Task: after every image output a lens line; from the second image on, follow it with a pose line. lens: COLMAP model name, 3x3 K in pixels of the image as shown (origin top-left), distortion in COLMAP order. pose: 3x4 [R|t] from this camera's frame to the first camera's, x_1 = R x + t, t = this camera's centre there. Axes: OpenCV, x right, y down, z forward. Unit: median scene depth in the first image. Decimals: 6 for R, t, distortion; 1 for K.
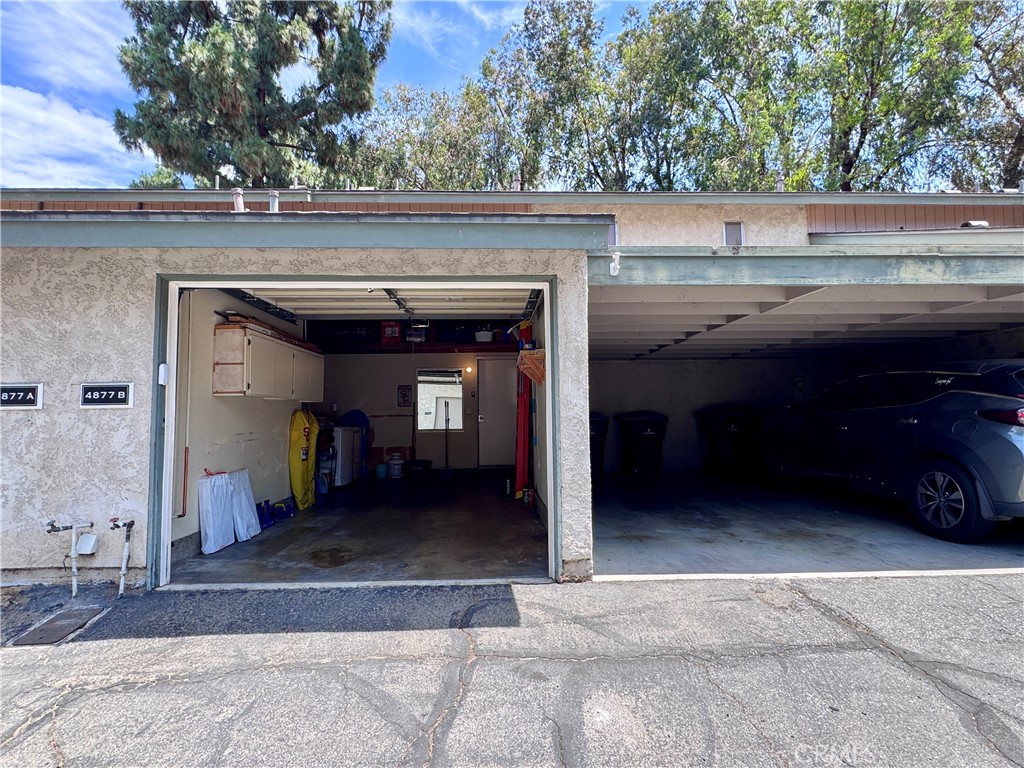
lens RADIAL K [[531.4, 0, 510.8], [0, 531.4, 383.3], [0, 0, 1]] dist [0.003014, 0.000400]
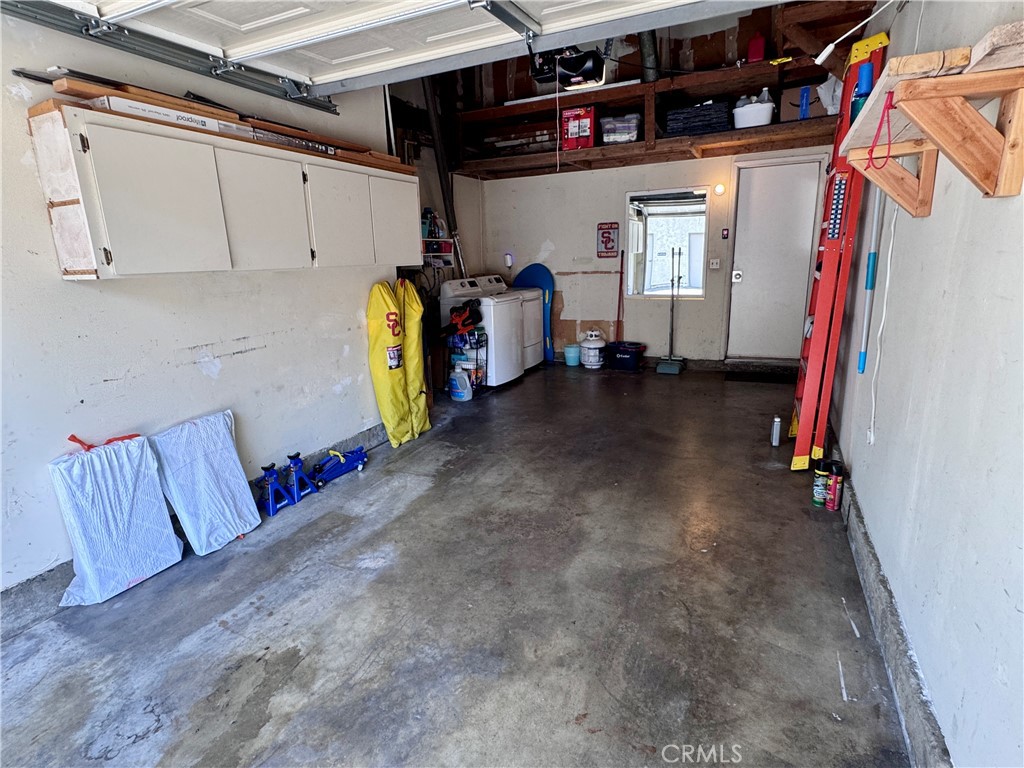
lens RADIAL K [[531.4, 0, 509.0], [0, 531.4, 380.3], [0, 0, 1]] dist [0.003014, 0.000400]
pose [[0.888767, 0.092603, -0.448907, -0.006625], [0.045271, 0.956856, 0.287013, -0.003942], [0.456118, -0.275410, 0.846230, 0.397375]]
